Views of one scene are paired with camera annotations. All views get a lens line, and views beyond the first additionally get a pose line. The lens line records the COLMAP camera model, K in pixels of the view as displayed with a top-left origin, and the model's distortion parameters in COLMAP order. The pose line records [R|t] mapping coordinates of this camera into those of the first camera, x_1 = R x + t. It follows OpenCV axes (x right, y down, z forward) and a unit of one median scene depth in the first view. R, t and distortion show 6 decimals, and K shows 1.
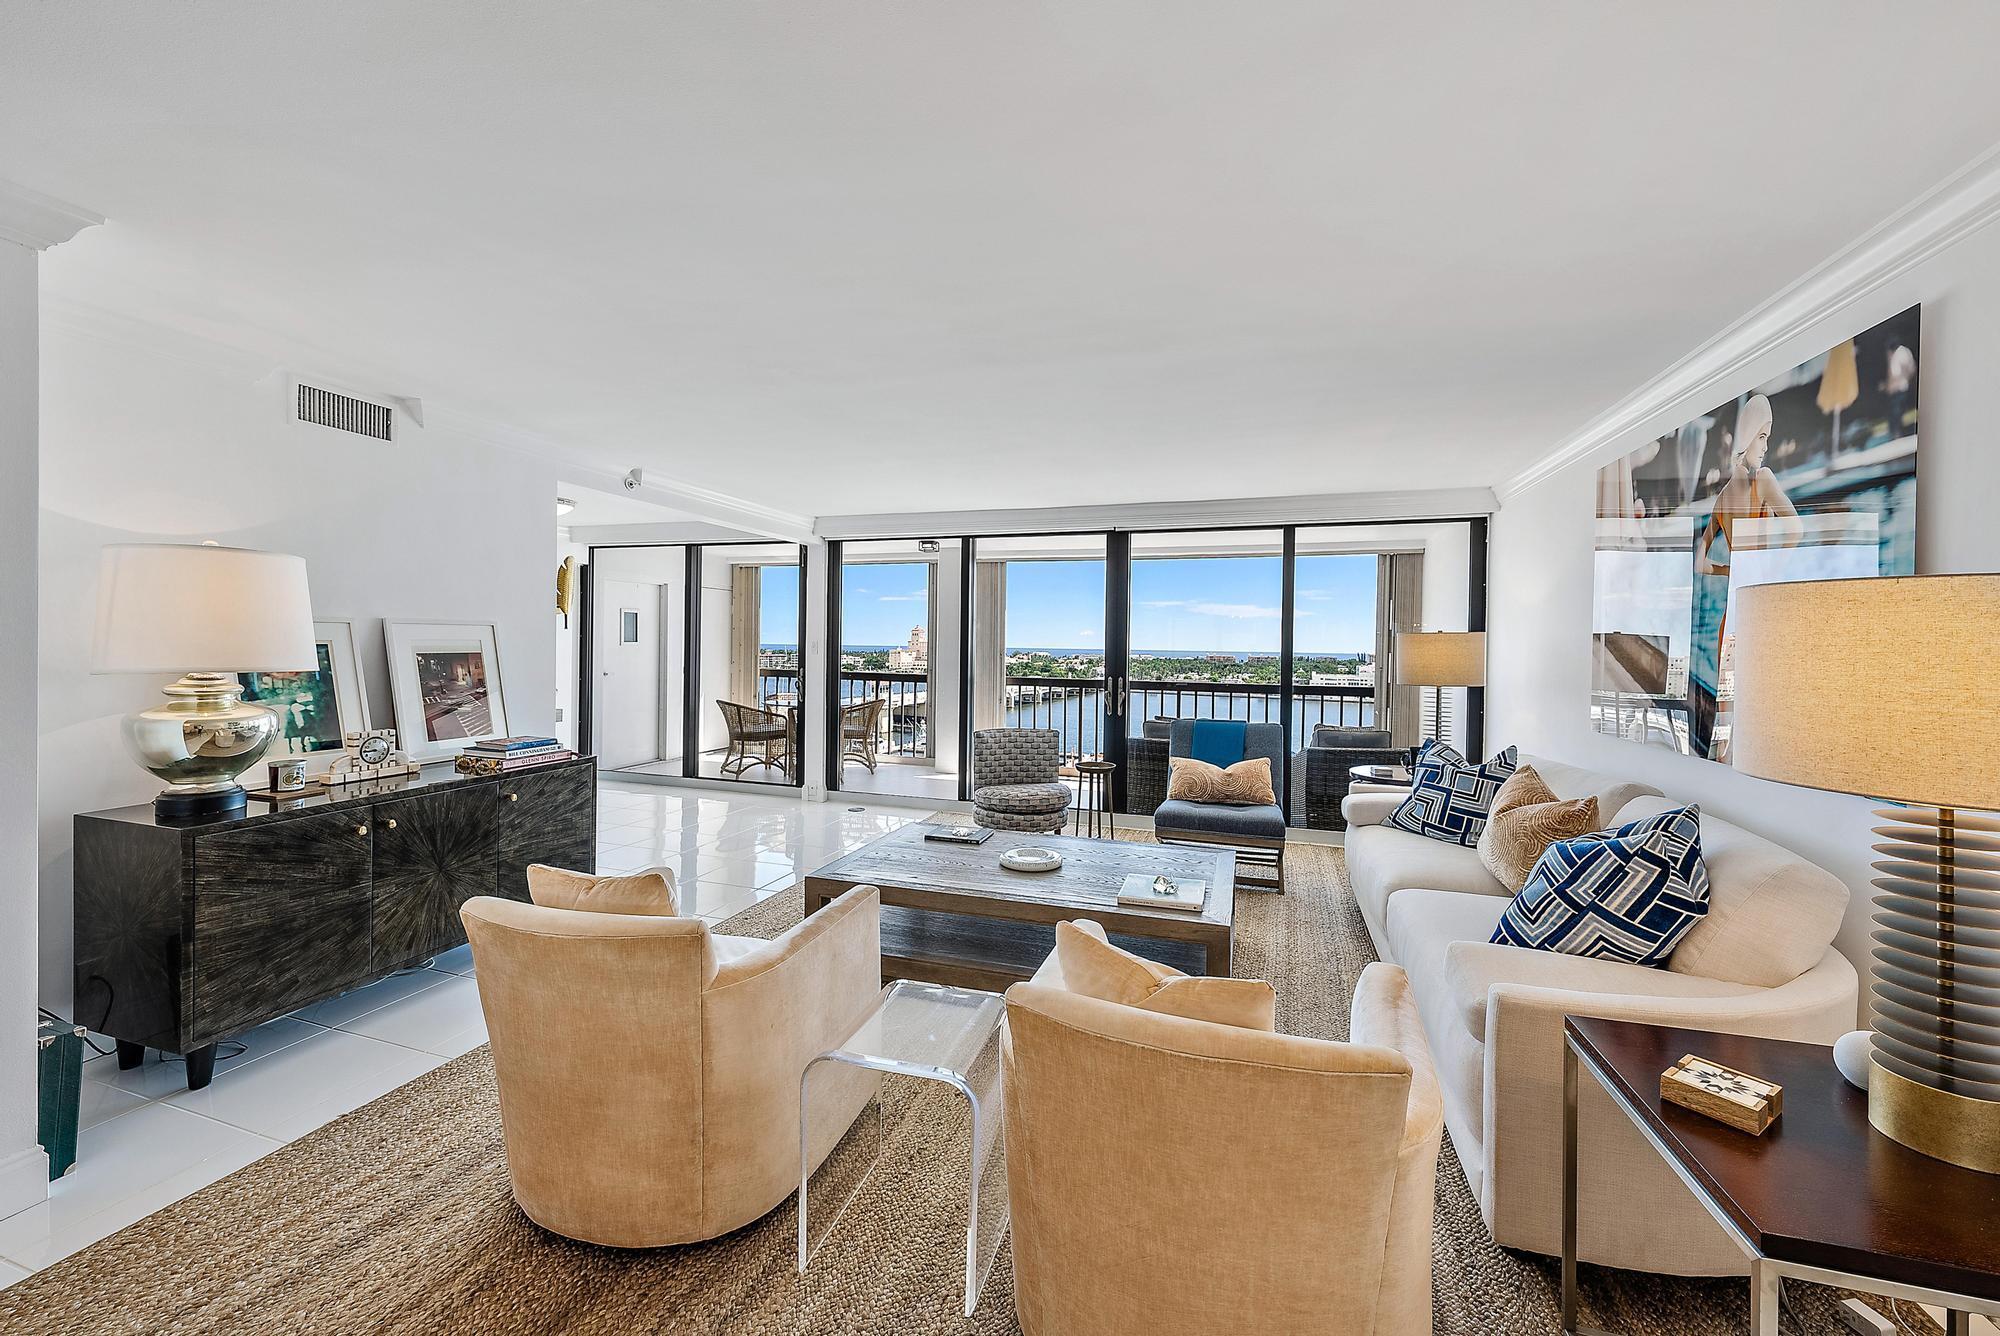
lens RADIAL K [[774.2, 0, 1000.0], [0, 774.2, 668.0], [0, 0, 1]] dist [-0.000339, -0.000138]
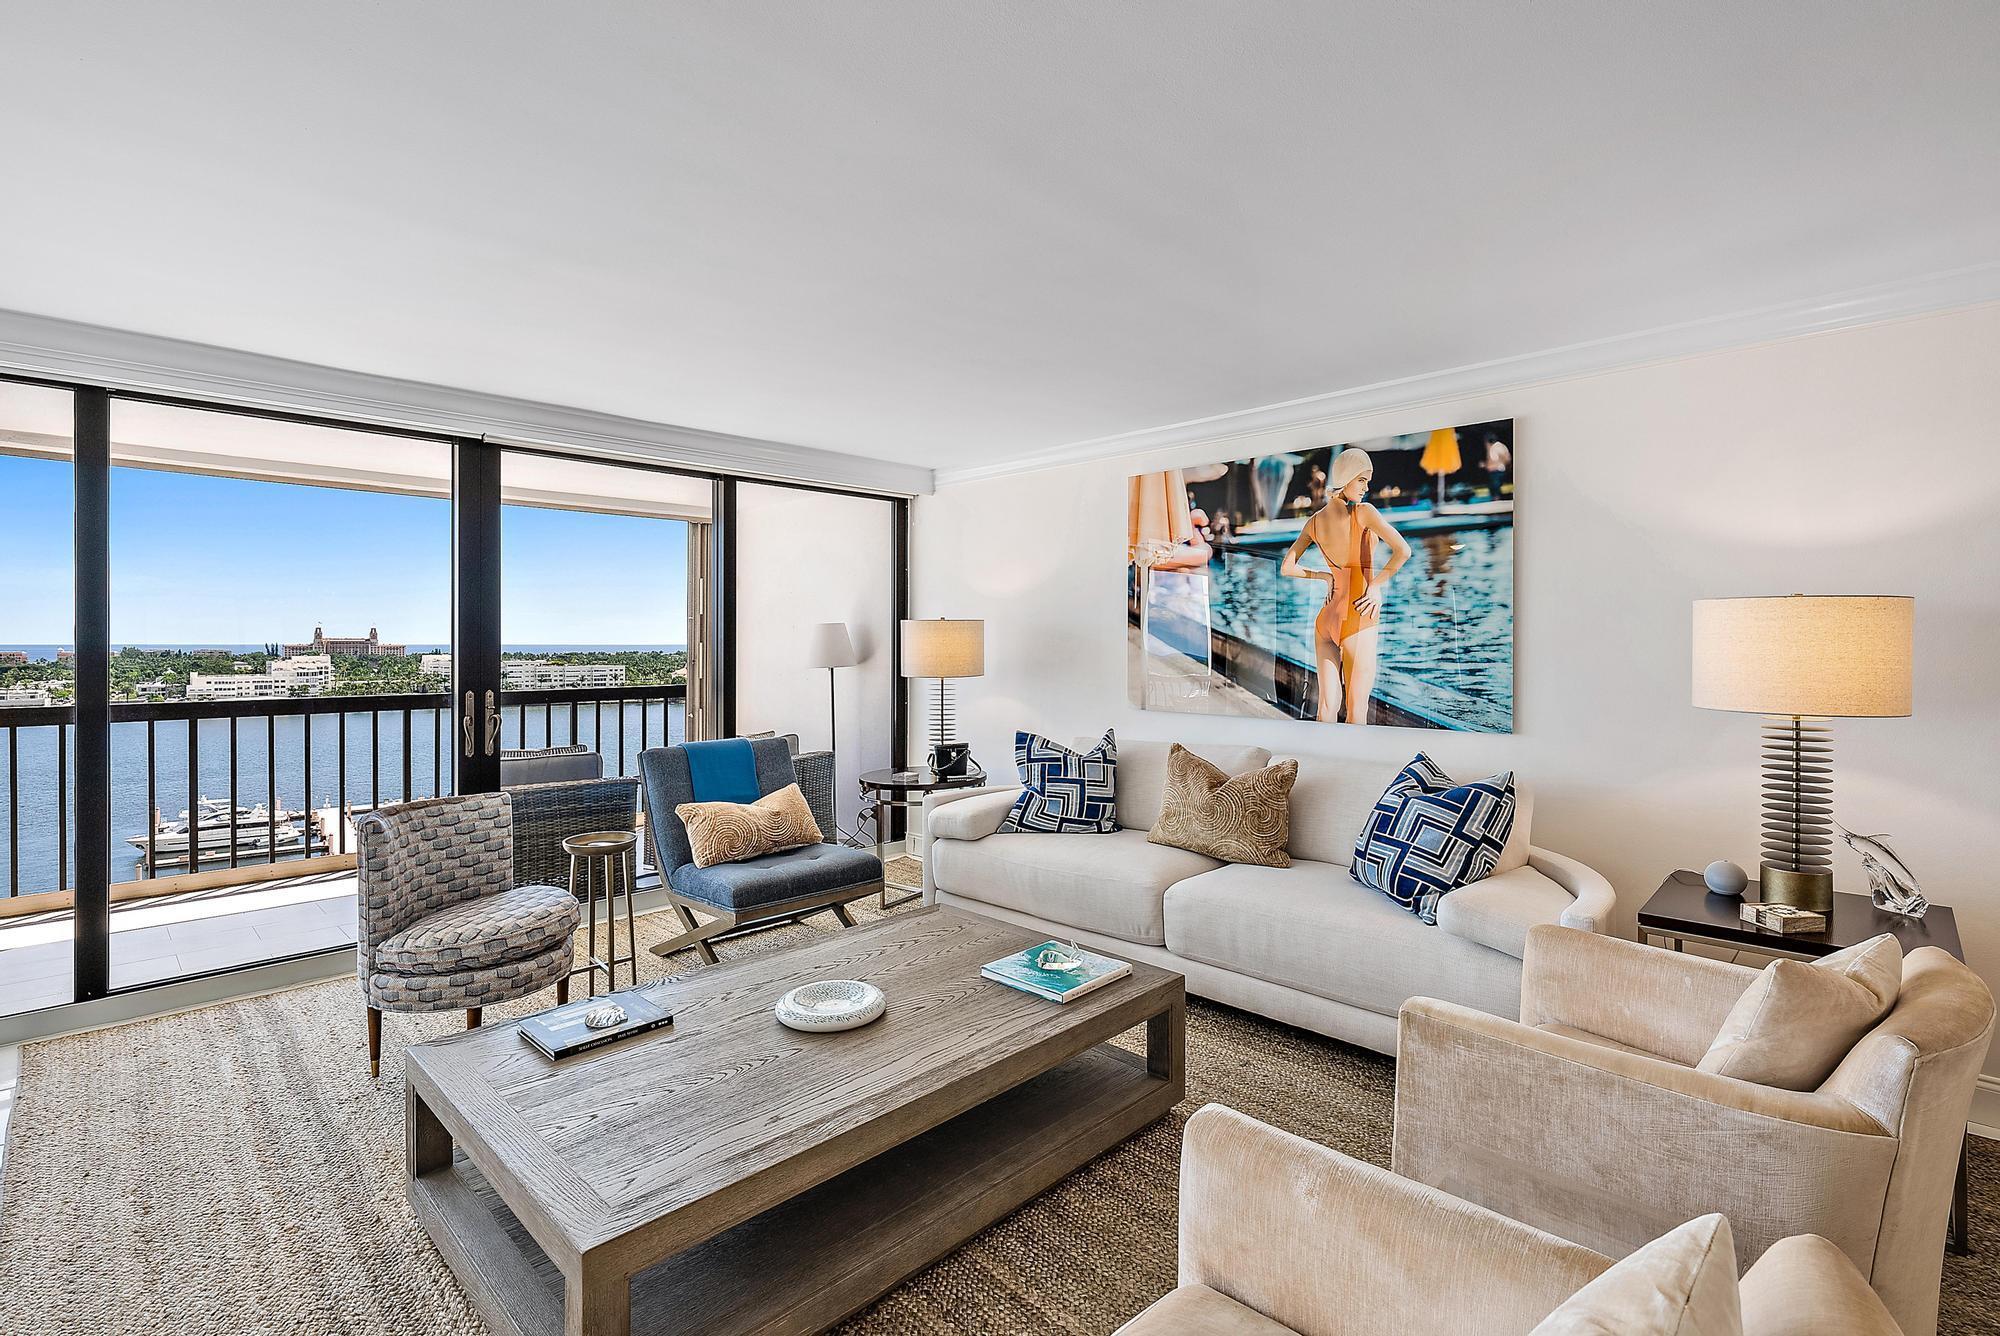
lens RADIAL K [[930.6, 0, 1004.9], [0, 930.6, 659.1], [0, 0, 1]] dist [-0.002595, -0.000328]
pose [[0.442288, -0.032156, 0.896296, -0.660406], [0.032344, 0.999279, 0.019890, -0.029775], [-0.896290, 0.020193, 0.443009, 0.713902]]
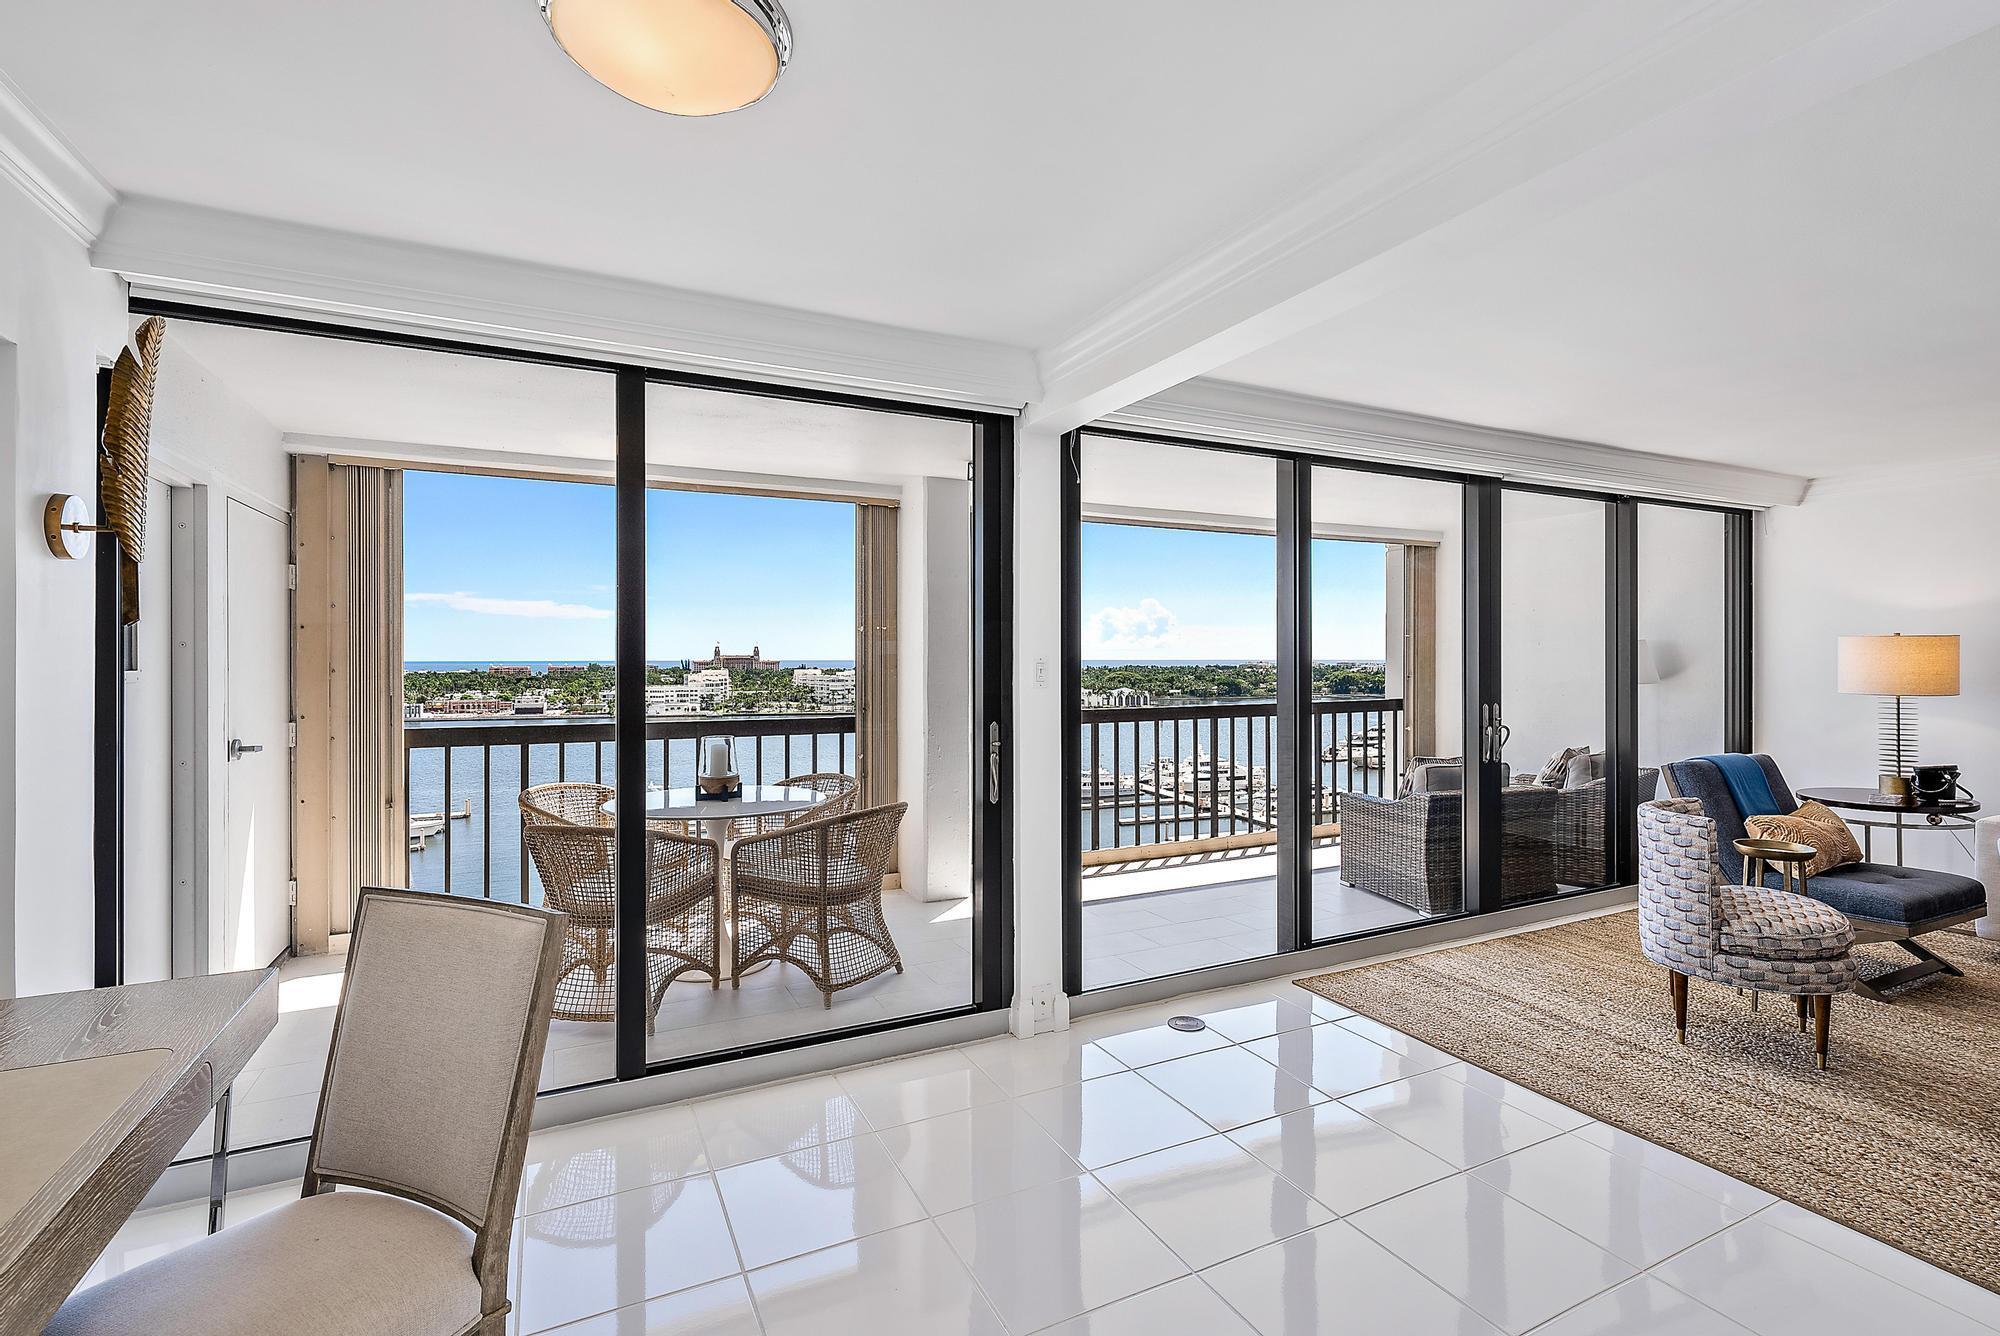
lens RADIAL K [[915.6, 0, 990.5], [0, 915.6, 659.0], [0, 0, 1]] dist [0.000810, -0.000030]
pose [[0.718822, -0.019162, 0.694930, -0.885498], [0.034292, 0.999381, -0.007914, -0.041846], [-0.694347, 0.029520, 0.719034, 0.950250]]
